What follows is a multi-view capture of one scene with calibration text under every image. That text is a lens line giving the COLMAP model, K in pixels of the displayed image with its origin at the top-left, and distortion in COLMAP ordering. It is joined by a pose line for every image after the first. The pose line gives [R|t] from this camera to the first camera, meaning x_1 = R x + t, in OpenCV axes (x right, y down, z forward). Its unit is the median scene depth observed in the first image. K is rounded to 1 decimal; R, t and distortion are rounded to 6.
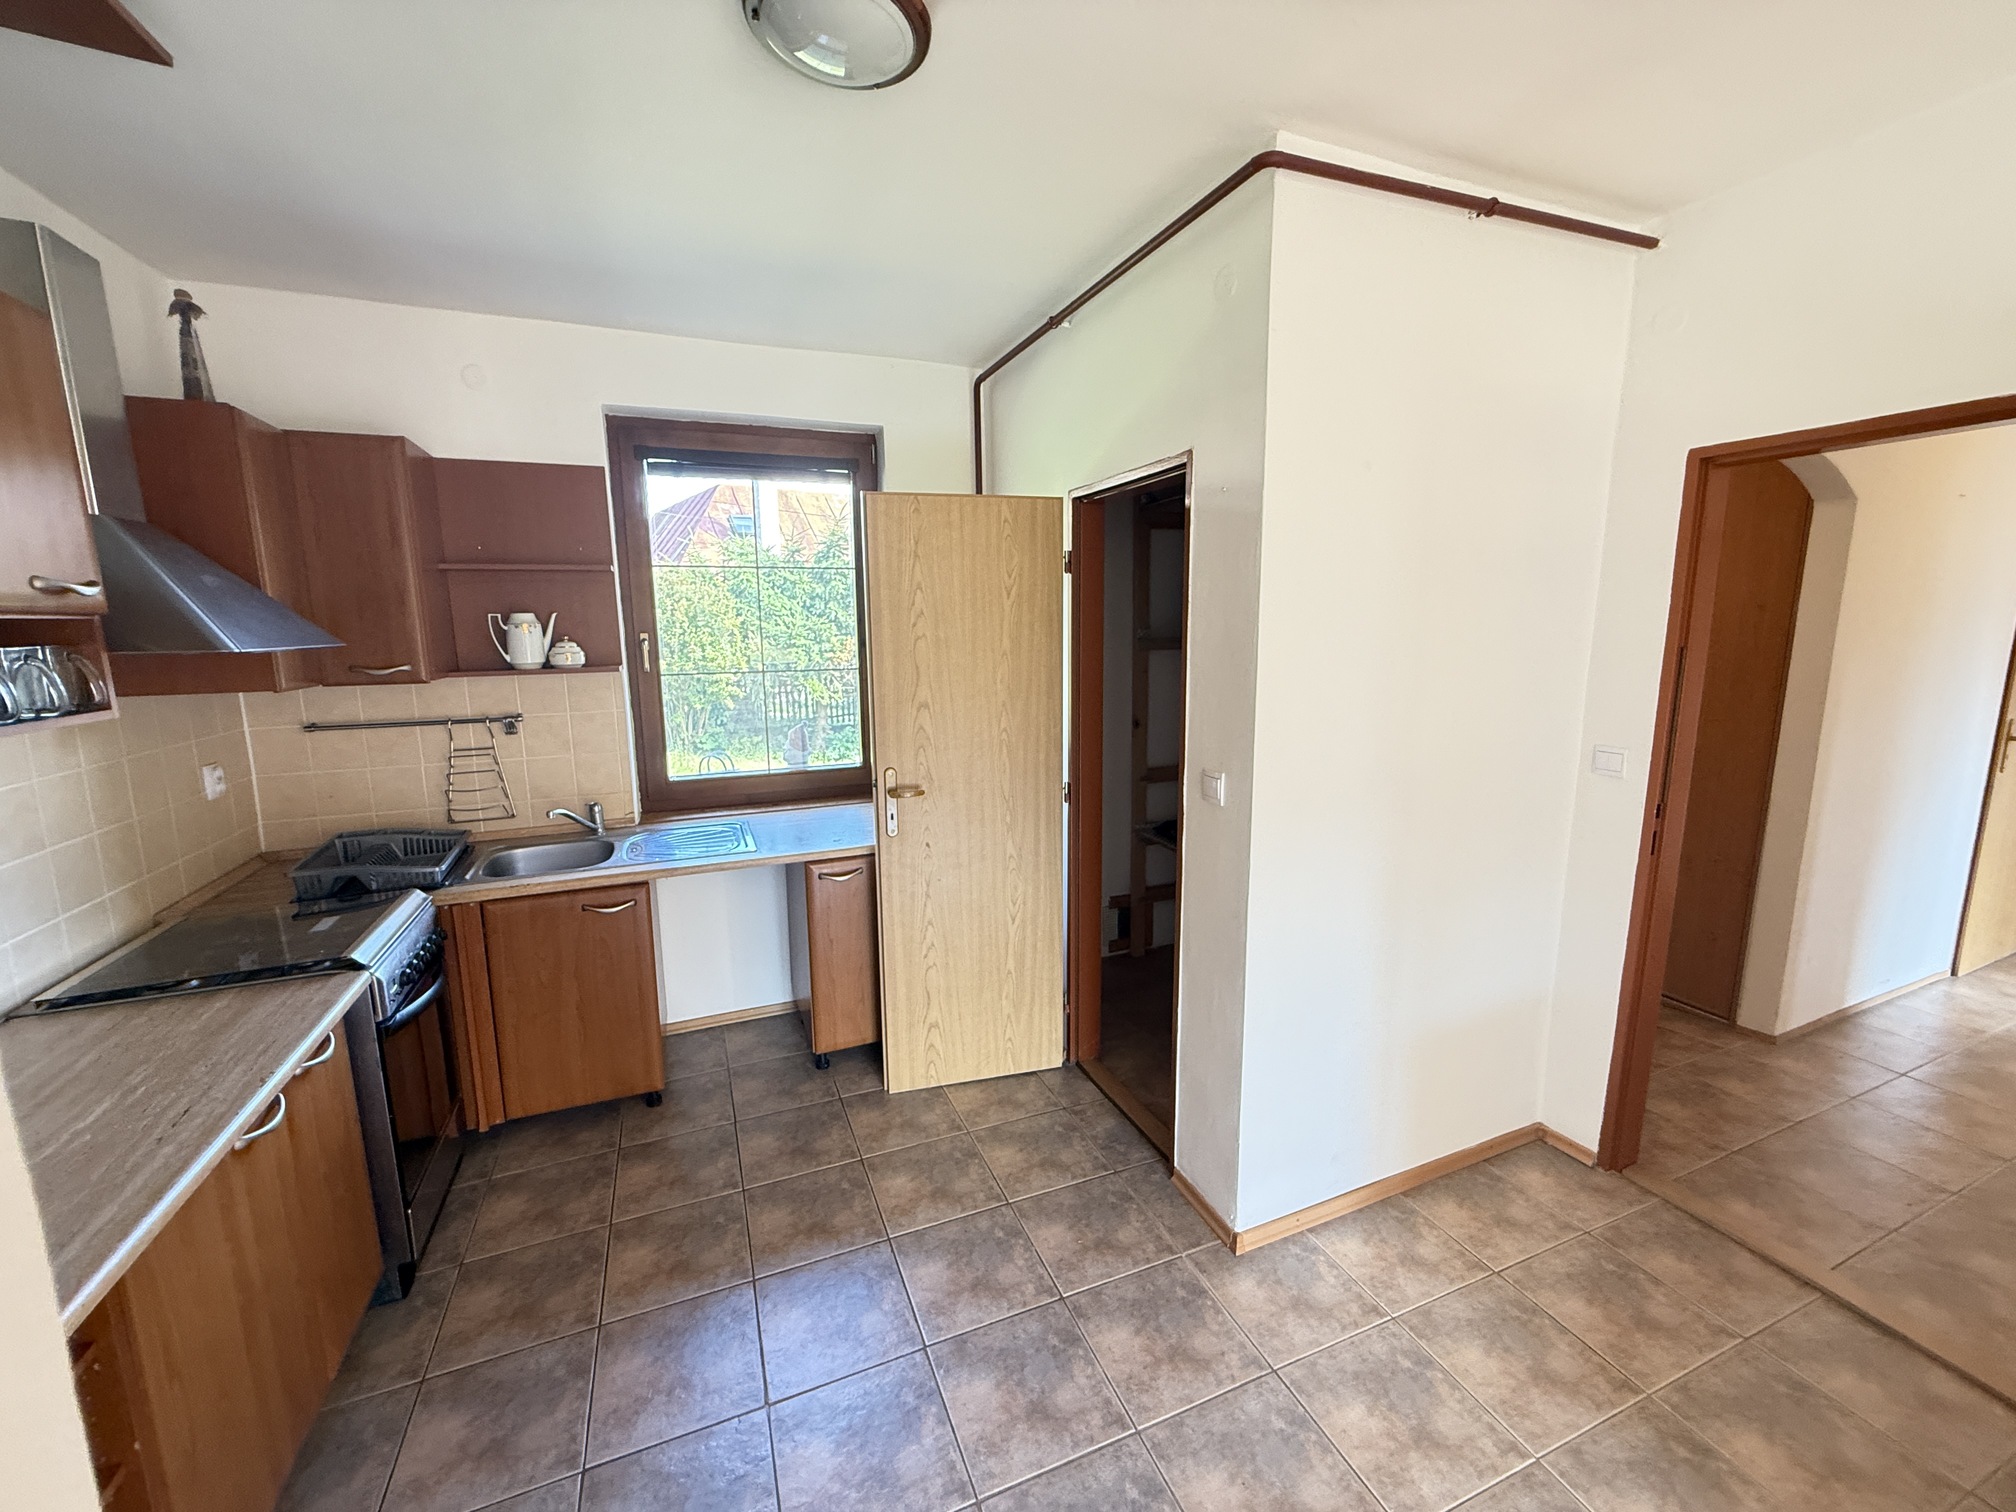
lens RADIAL K [[802.7, 0, 1004.3], [0, 802.7, 752.7], [0, 0, 1]] dist [-0.000644, 0.000331]
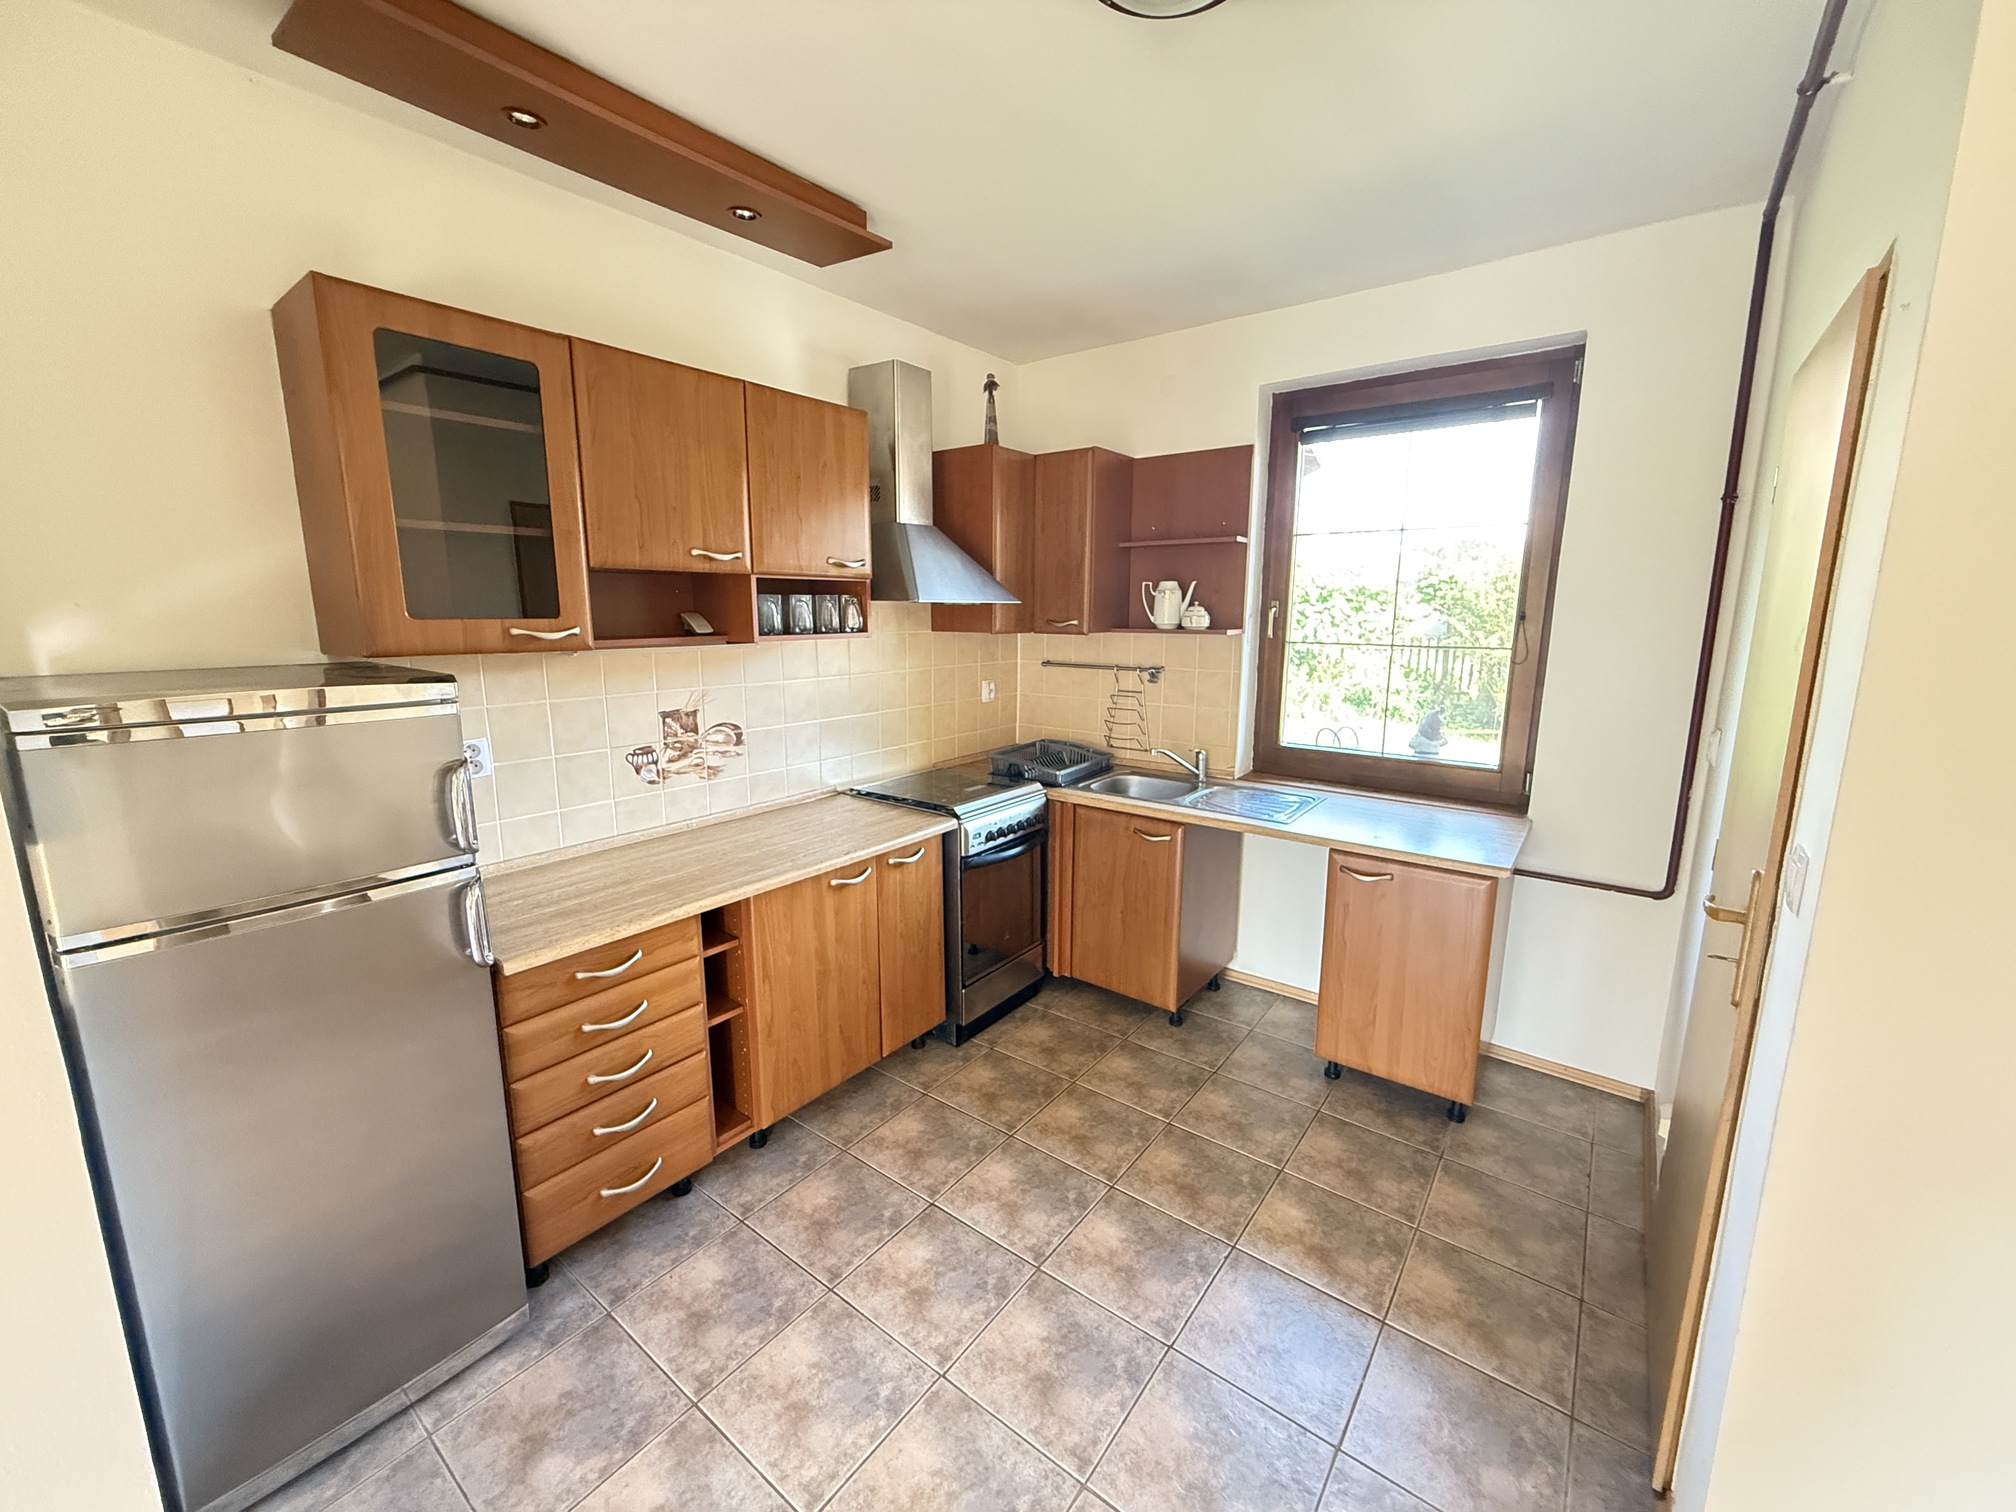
lens RADIAL K [[802.7, 0, 1004.3], [0, 802.7, 752.7], [0, 0, 1]] dist [-0.000644, 0.000331]
pose [[0.505685, 0.166465, -0.846506, 0.349220], [-0.149252, 0.983293, 0.104204, -0.012931], [0.849710, 0.073648, 0.522081, 0.205677]]
